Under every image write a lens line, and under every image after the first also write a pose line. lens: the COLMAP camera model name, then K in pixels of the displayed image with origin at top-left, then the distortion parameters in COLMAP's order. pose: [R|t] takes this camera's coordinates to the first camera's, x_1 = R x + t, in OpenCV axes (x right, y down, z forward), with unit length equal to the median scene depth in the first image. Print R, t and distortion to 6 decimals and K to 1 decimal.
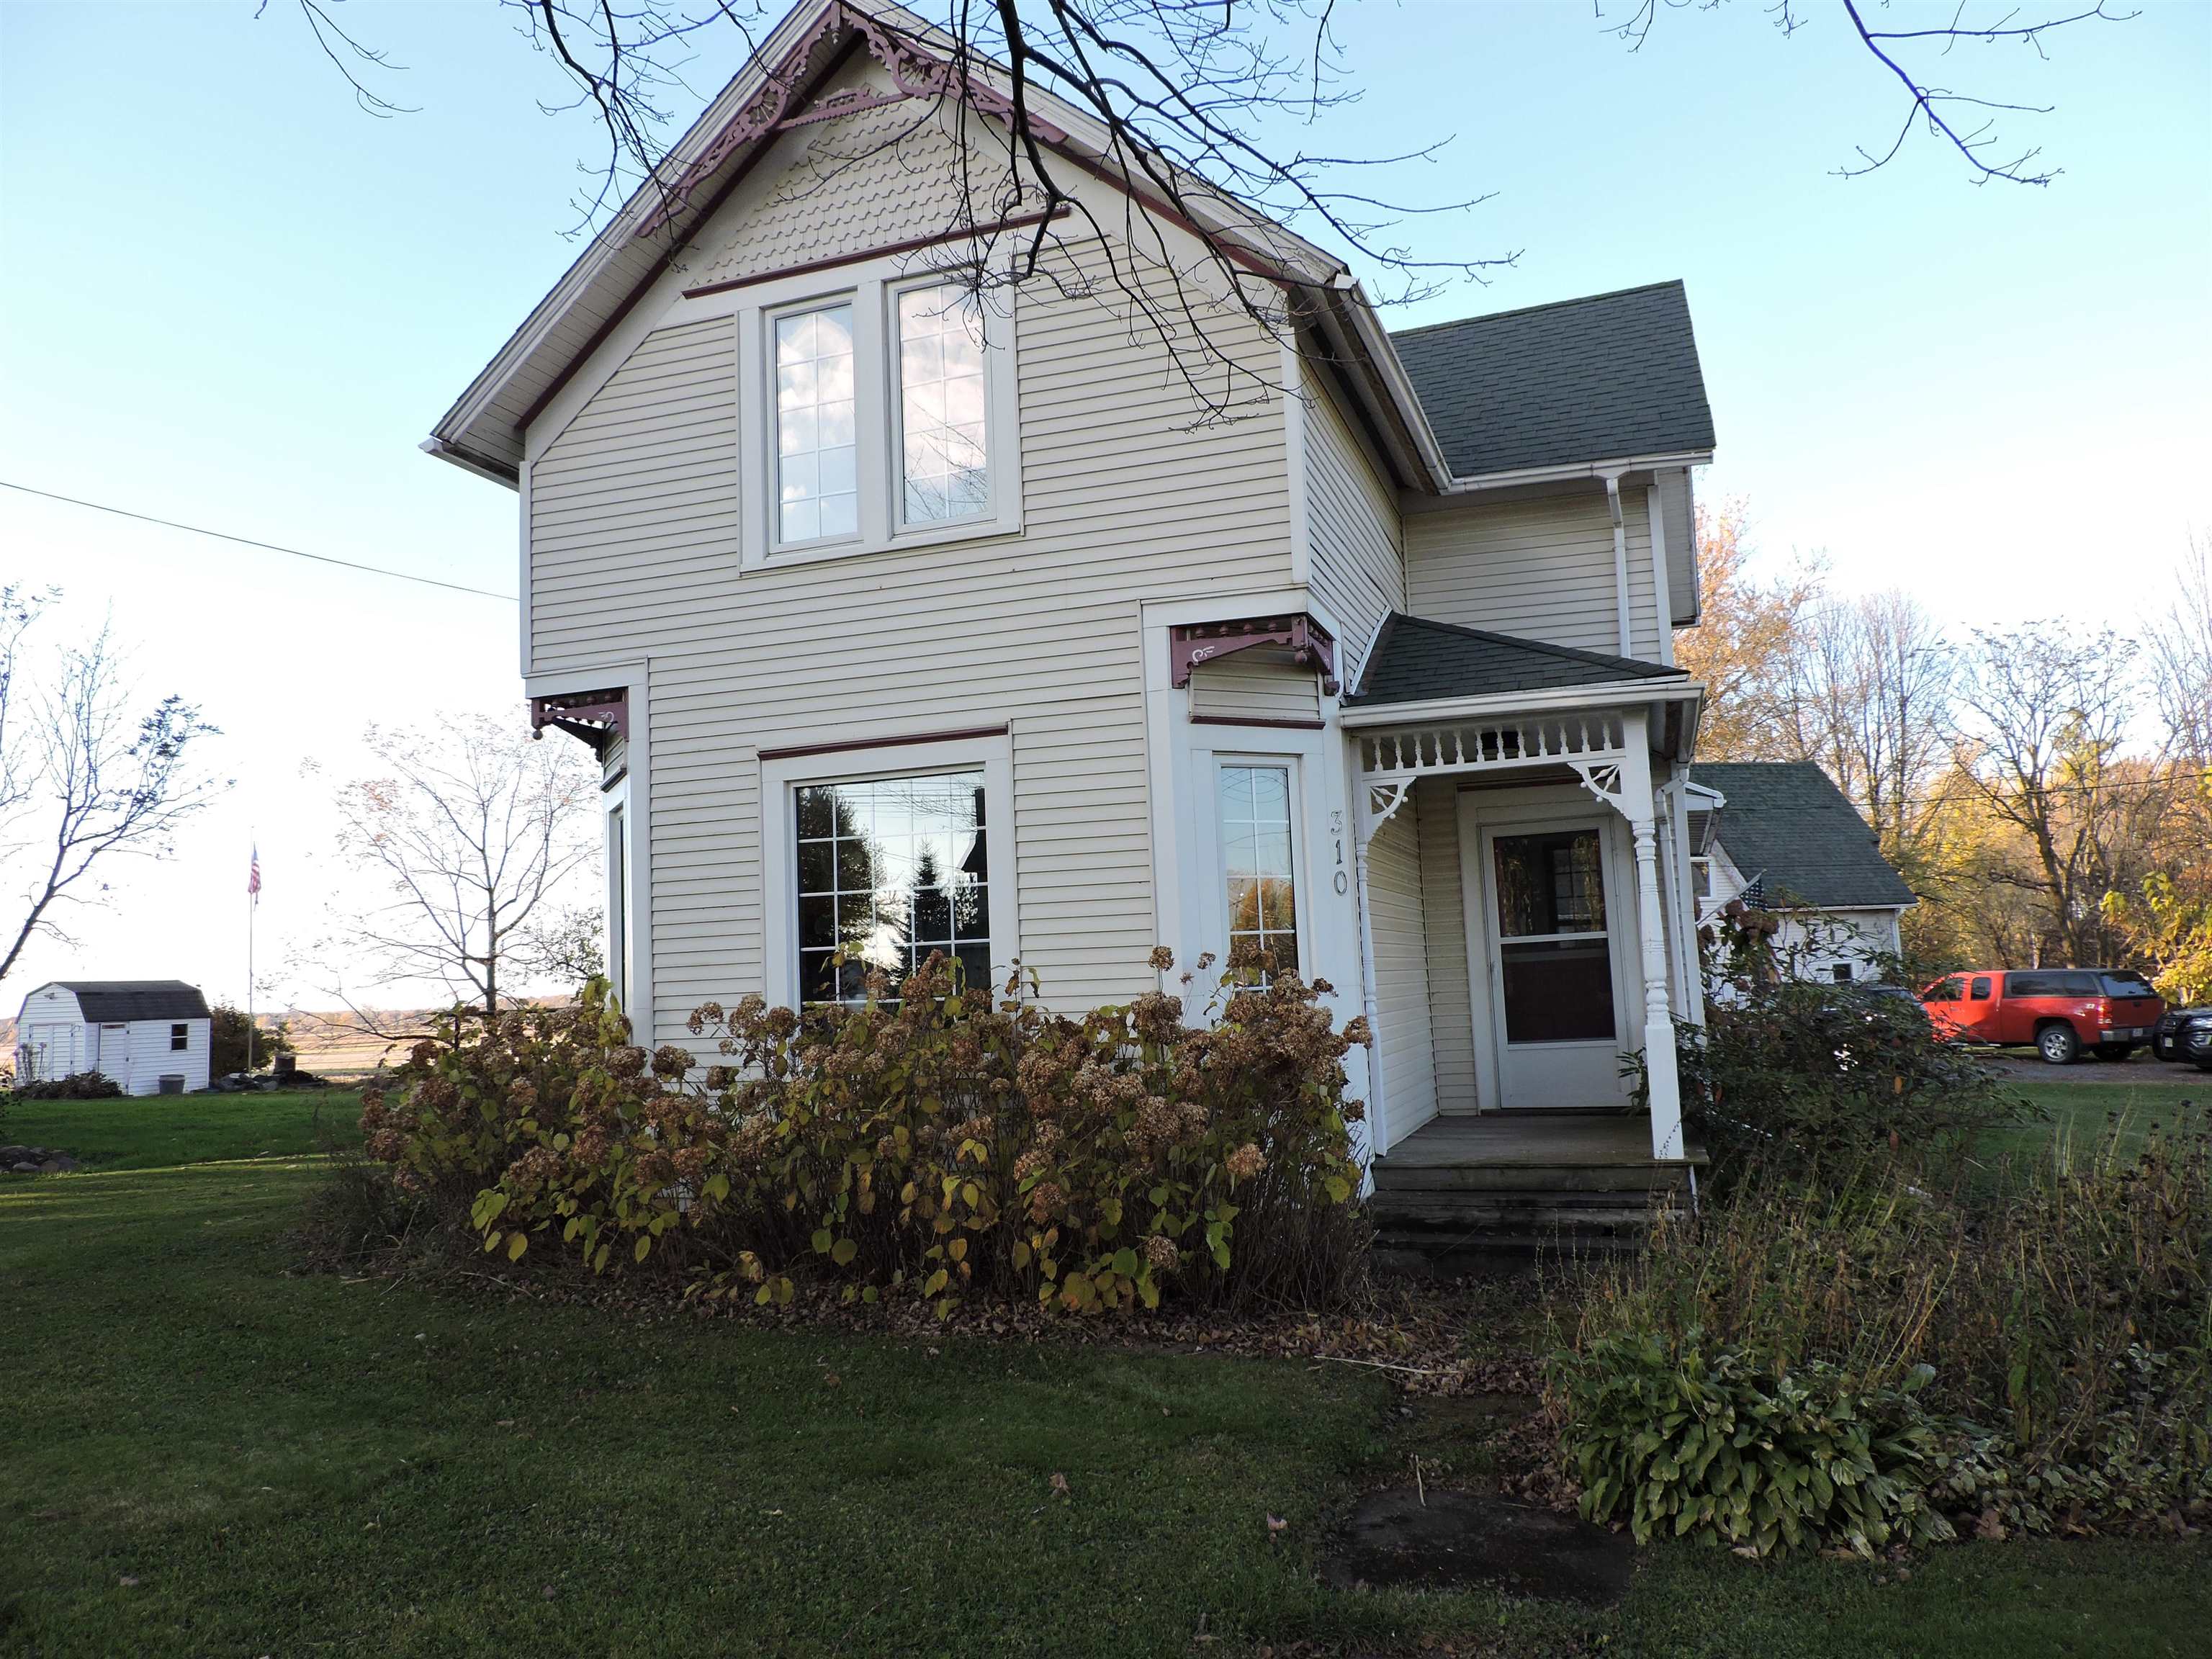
lens RADIAL K [[1564.6, 0, 1117.1], [0, 1564.6, 821.1], [0, 0, 1]] dist [-0.024846, 0.001499]
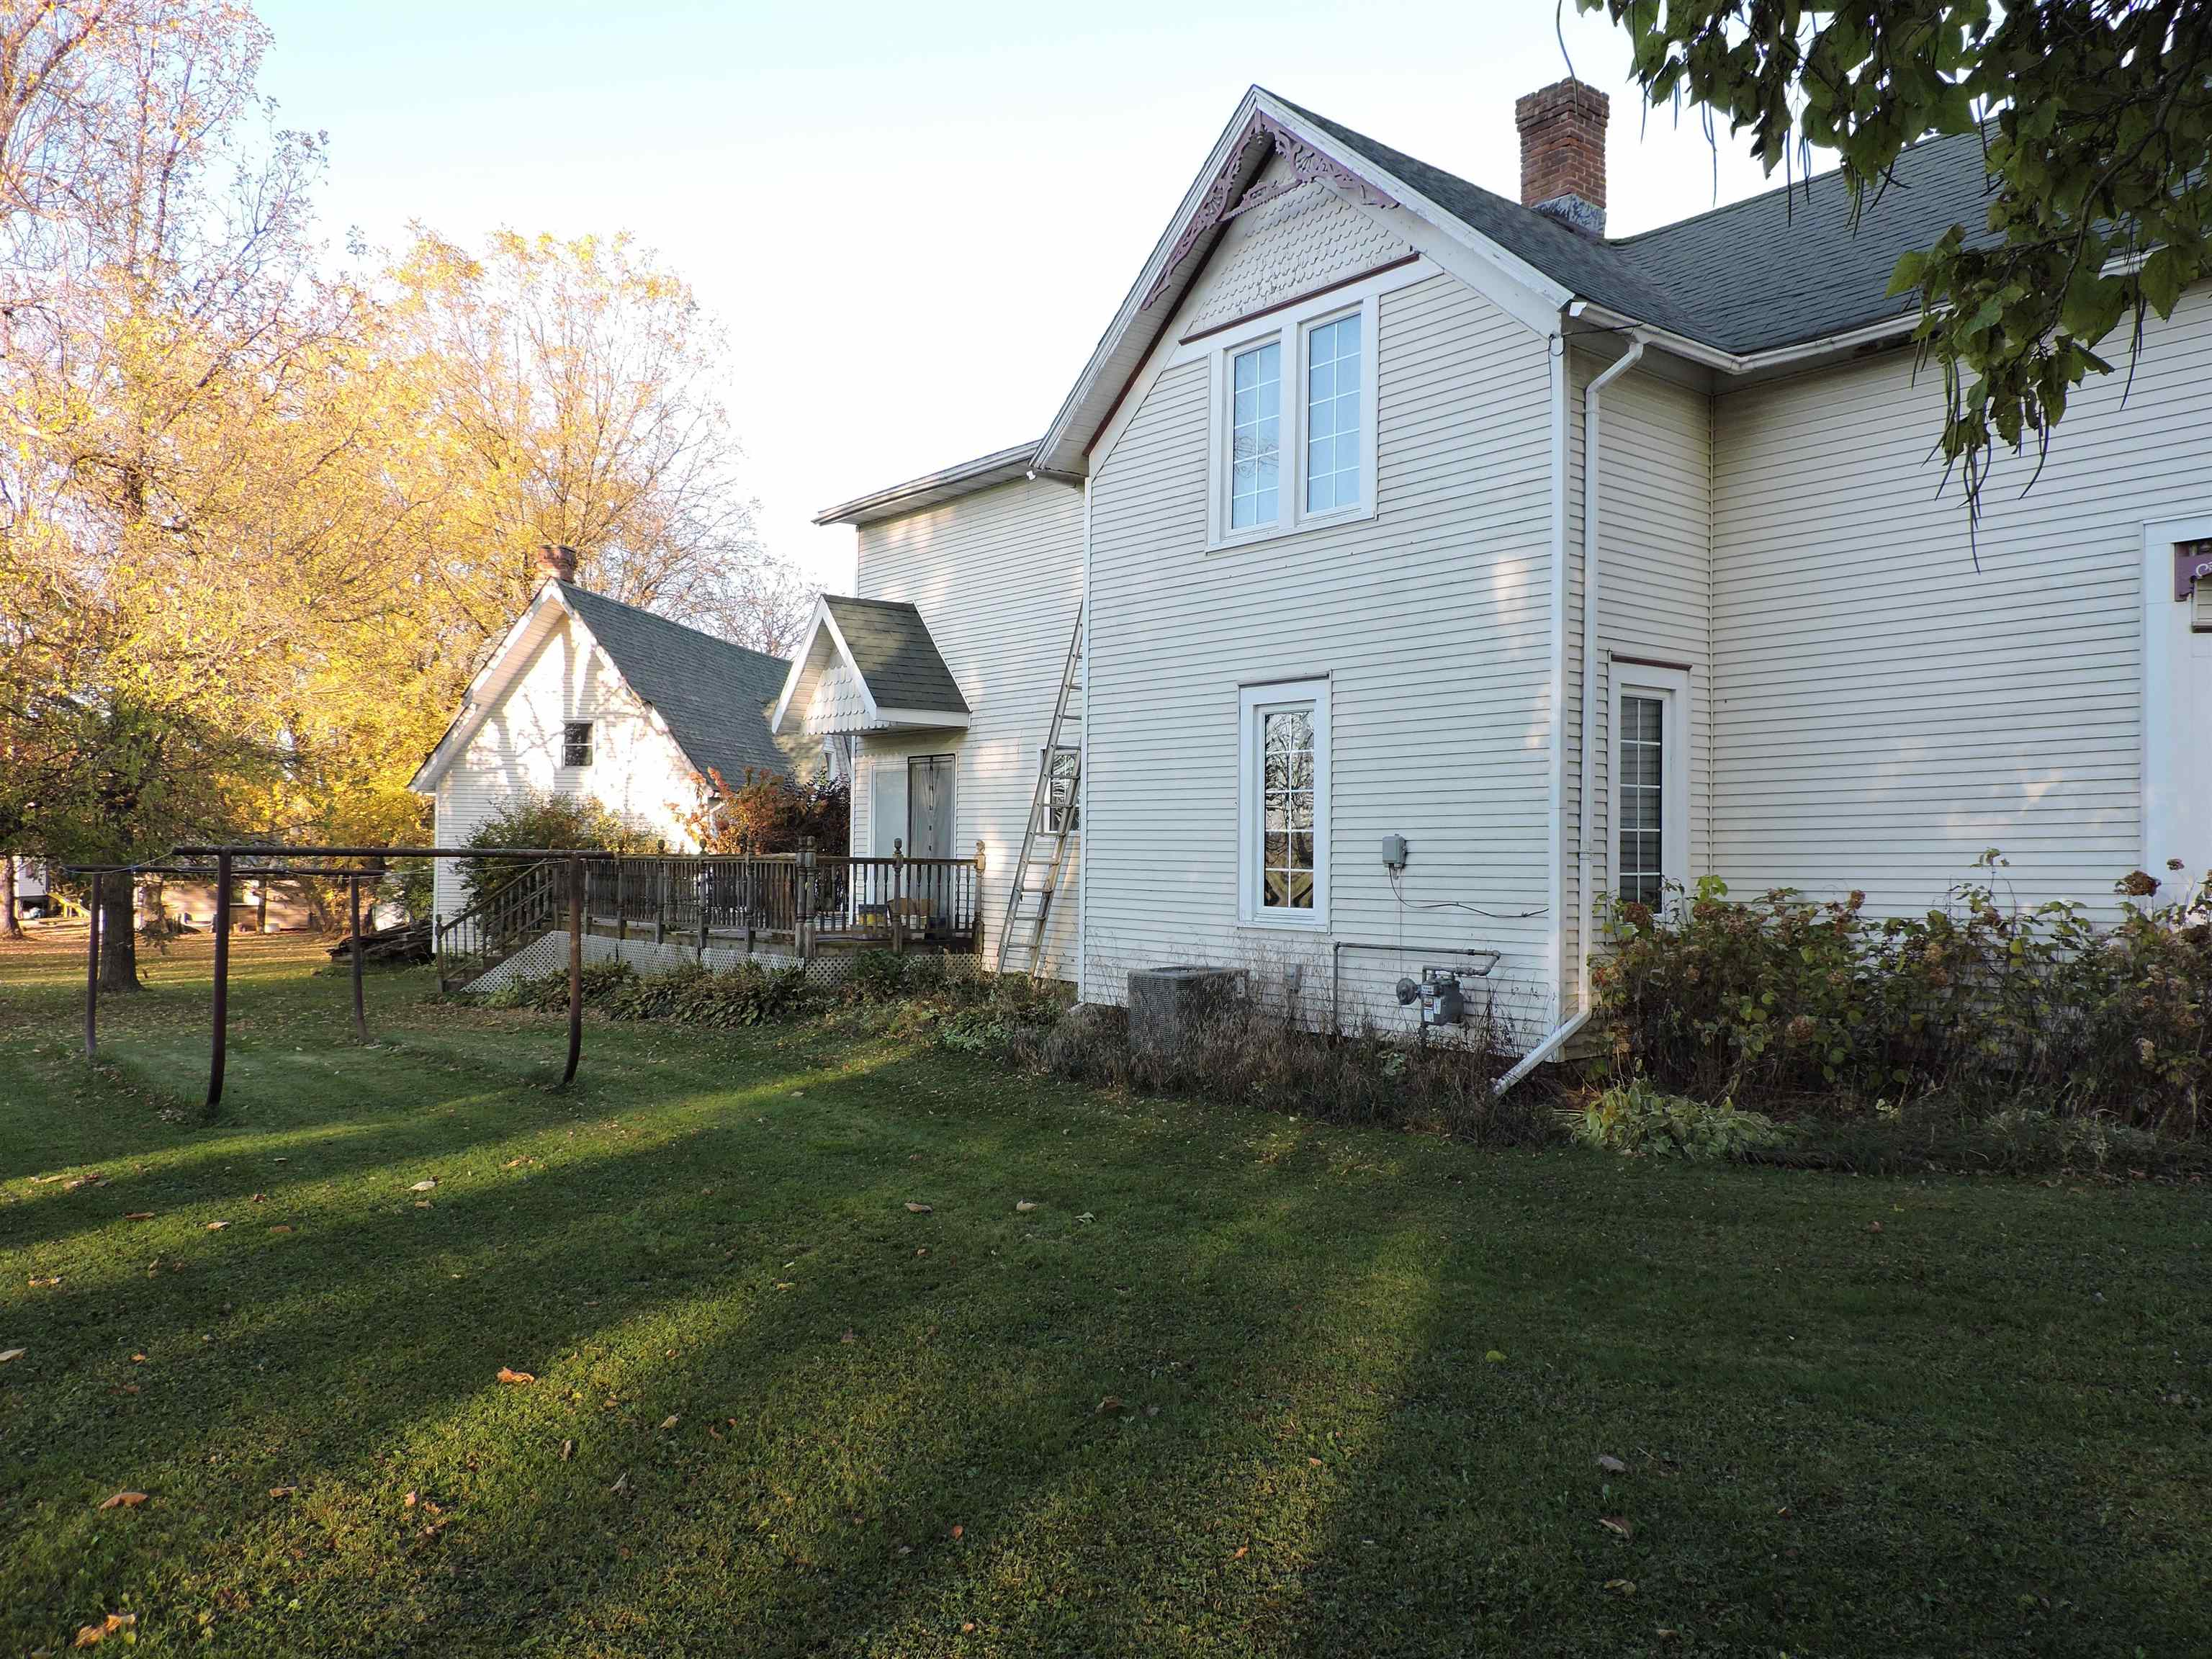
lens RADIAL K [[1564.6, 0, 1117.1], [0, 1564.6, 821.1], [0, 0, 1]] dist [-0.024846, 0.001499]
pose [[0.845054, 0.047150, -0.532598, 0.428969], [-0.013696, 0.997686, 0.066593, -0.019737], [0.534505, -0.048980, 0.843745, -0.187264]]
